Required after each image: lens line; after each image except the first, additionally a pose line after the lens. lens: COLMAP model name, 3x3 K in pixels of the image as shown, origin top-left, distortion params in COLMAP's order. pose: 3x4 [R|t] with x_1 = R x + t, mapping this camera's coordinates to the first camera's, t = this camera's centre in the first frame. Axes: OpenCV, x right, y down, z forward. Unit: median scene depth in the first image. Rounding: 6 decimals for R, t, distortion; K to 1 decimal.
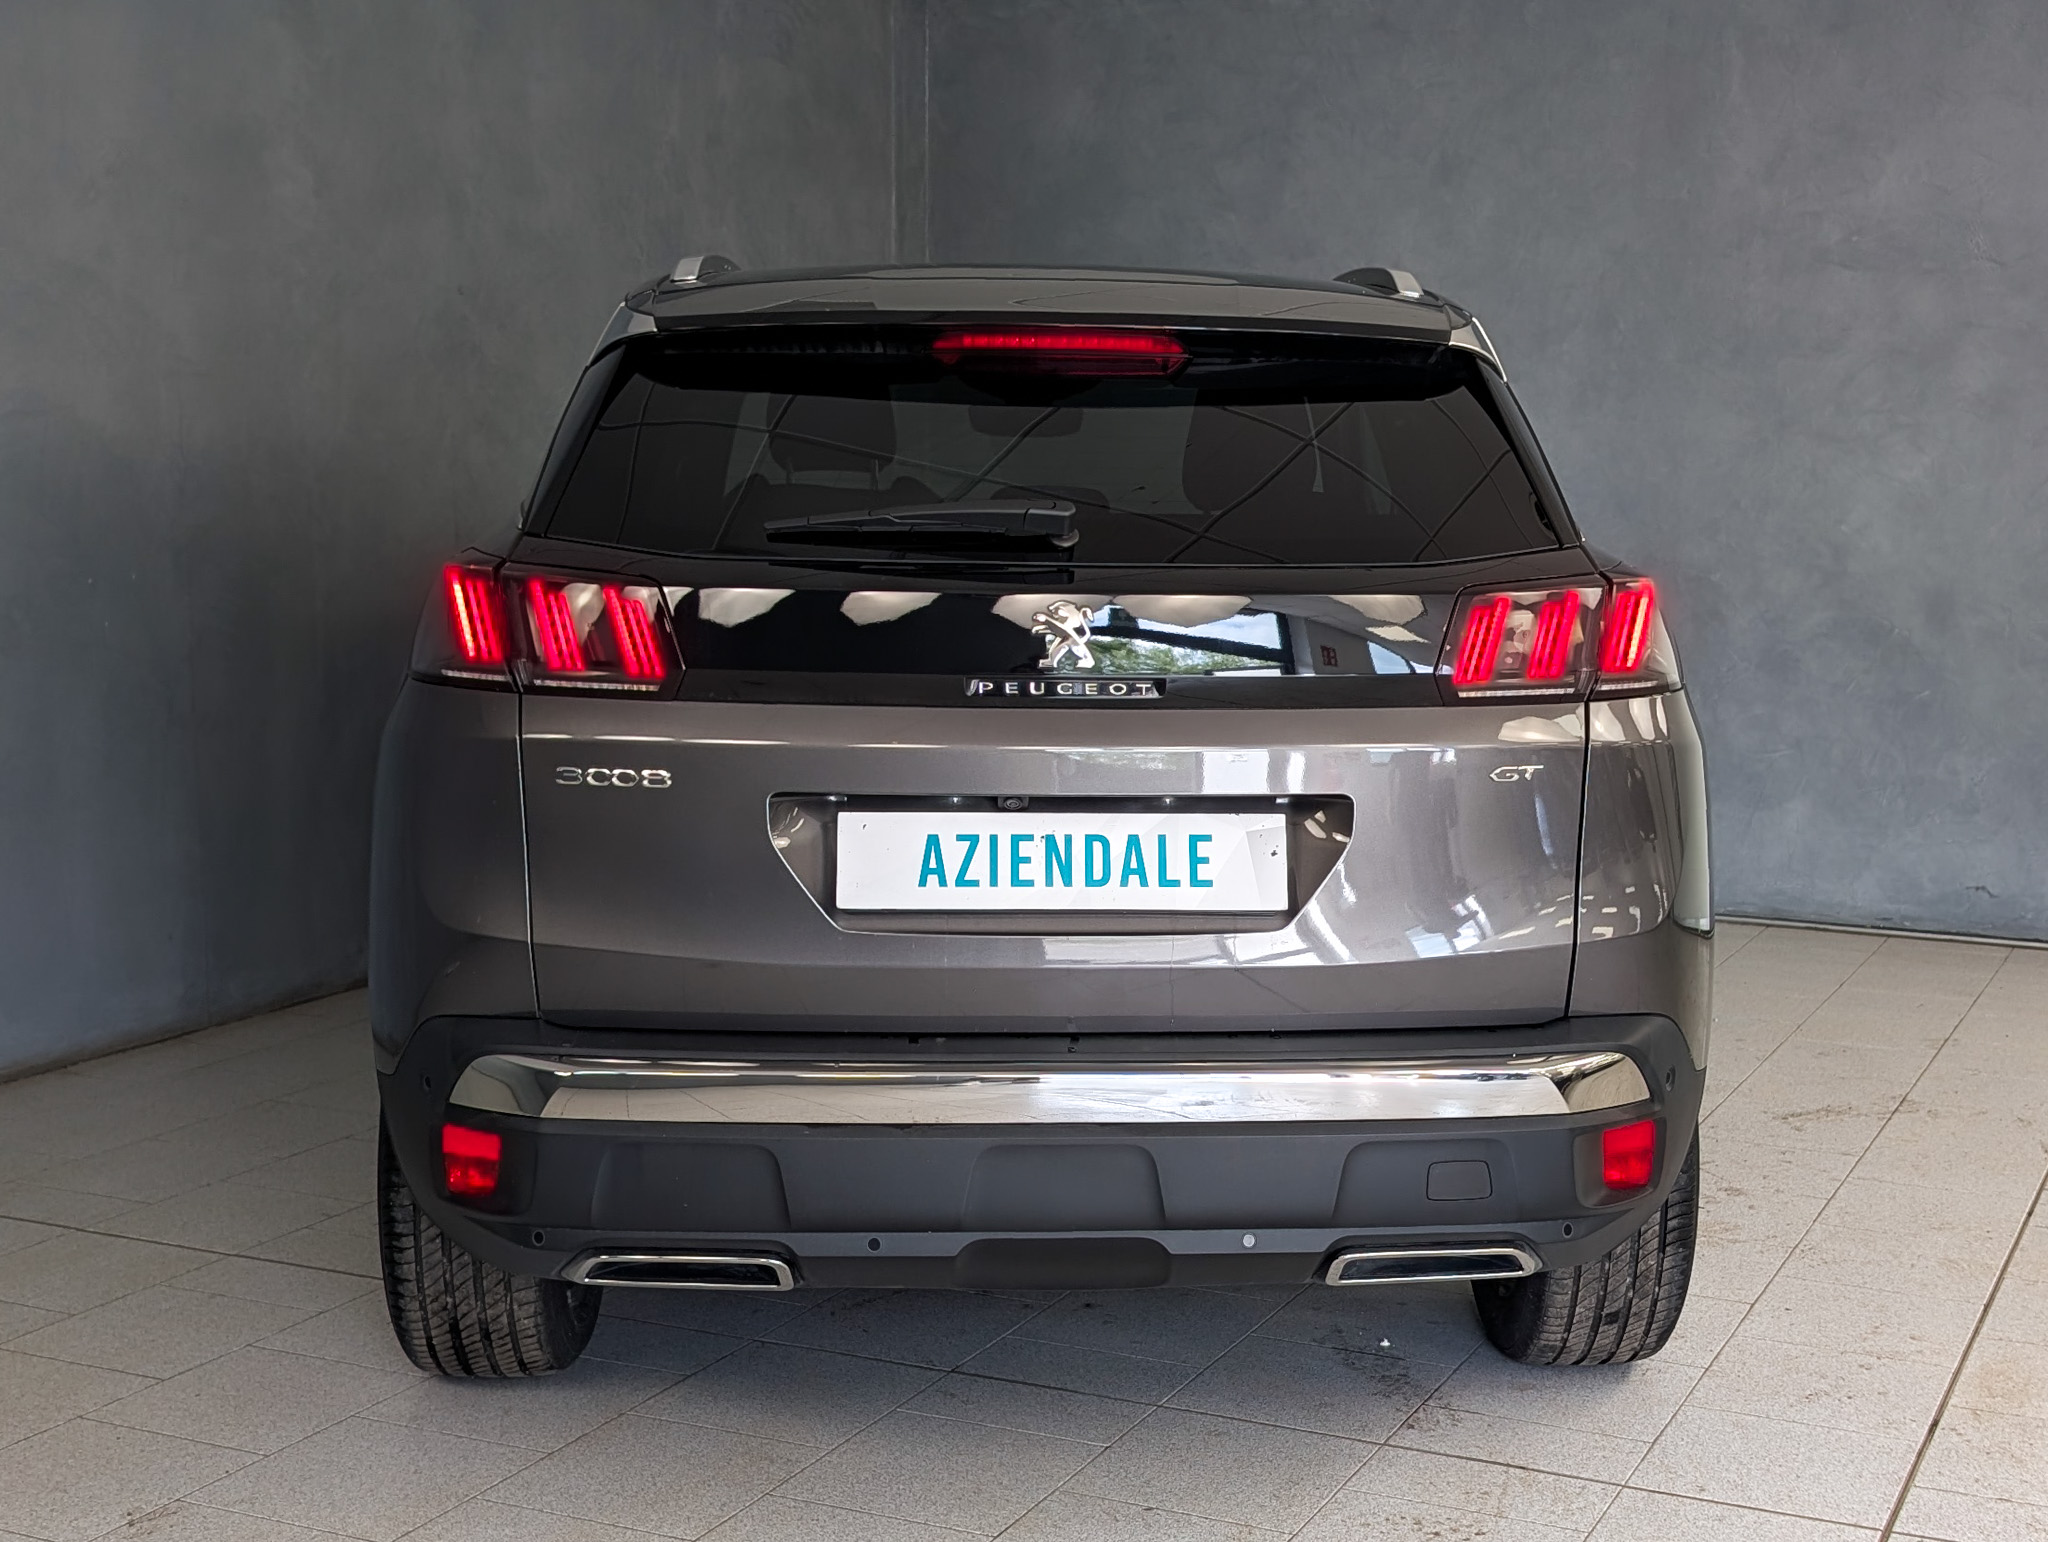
lens RADIAL K [[1450.6, 0, 1066.7], [0, 1450.6, 813.7], [0, 0, 1]] dist [-0.002055, -0.003226]
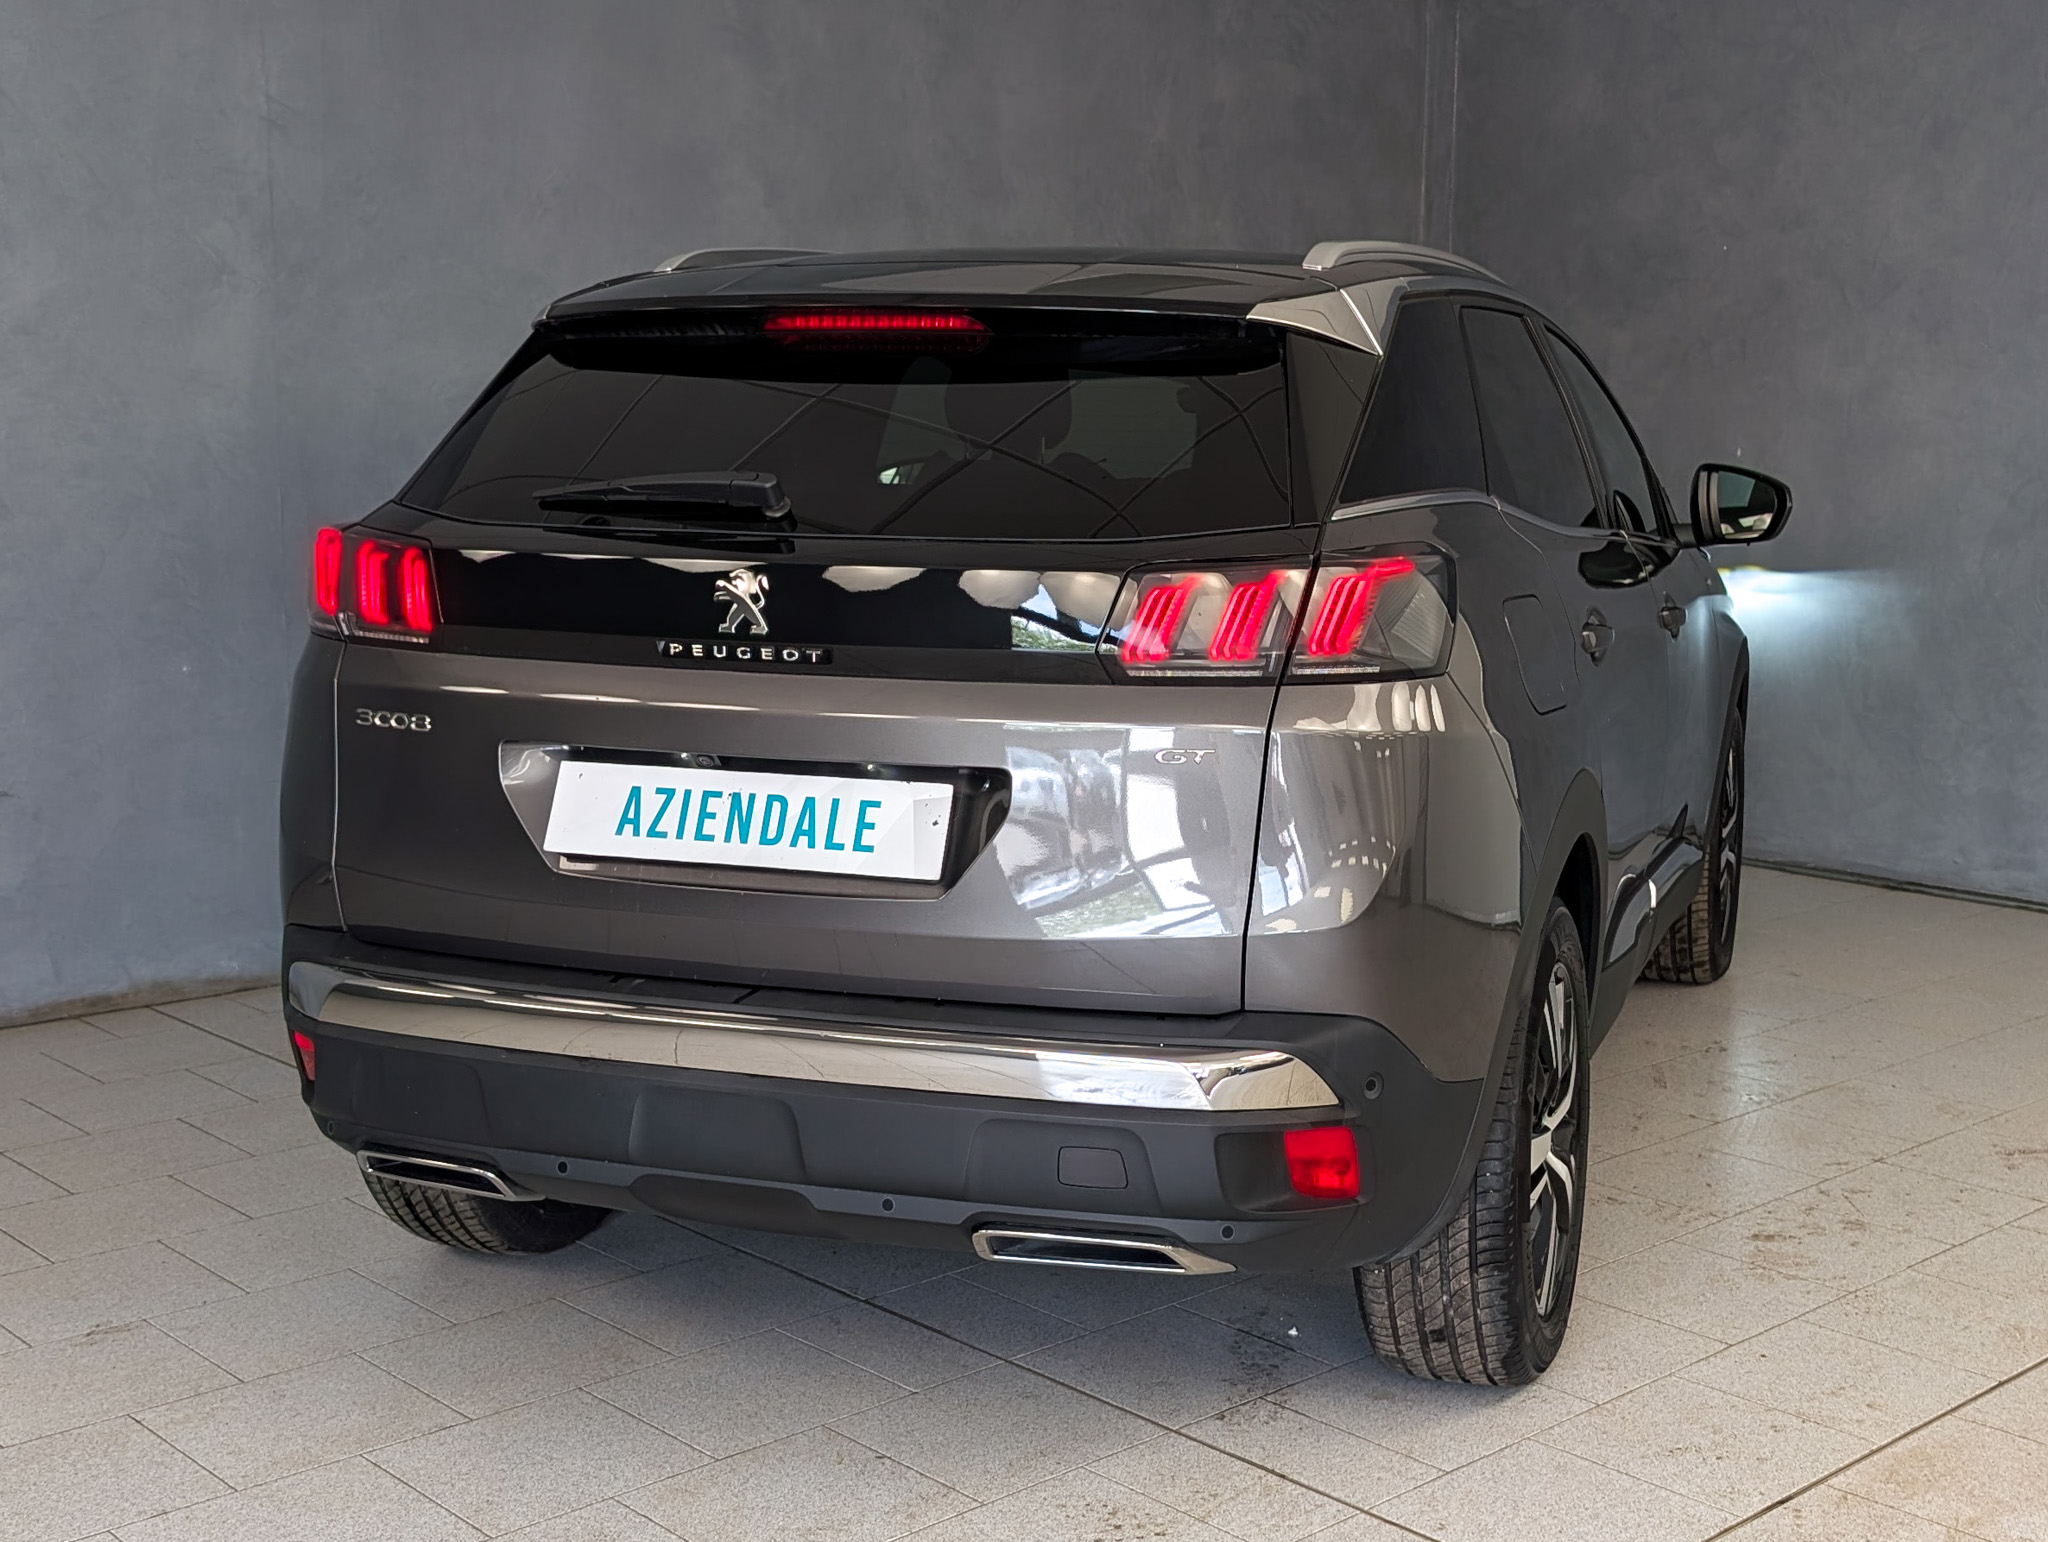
lens RADIAL K [[1471.5, 0, 1024.0], [0, 1471.5, 771.0], [0, 0, 1]] dist [-0.057873, -0.000323]
pose [[0.978228, 0.051918, -0.200932, 0.400146], [-0.055665, 0.998364, -0.013042, 0.001157], [0.199926, 0.023943, 0.979518, 0.012744]]
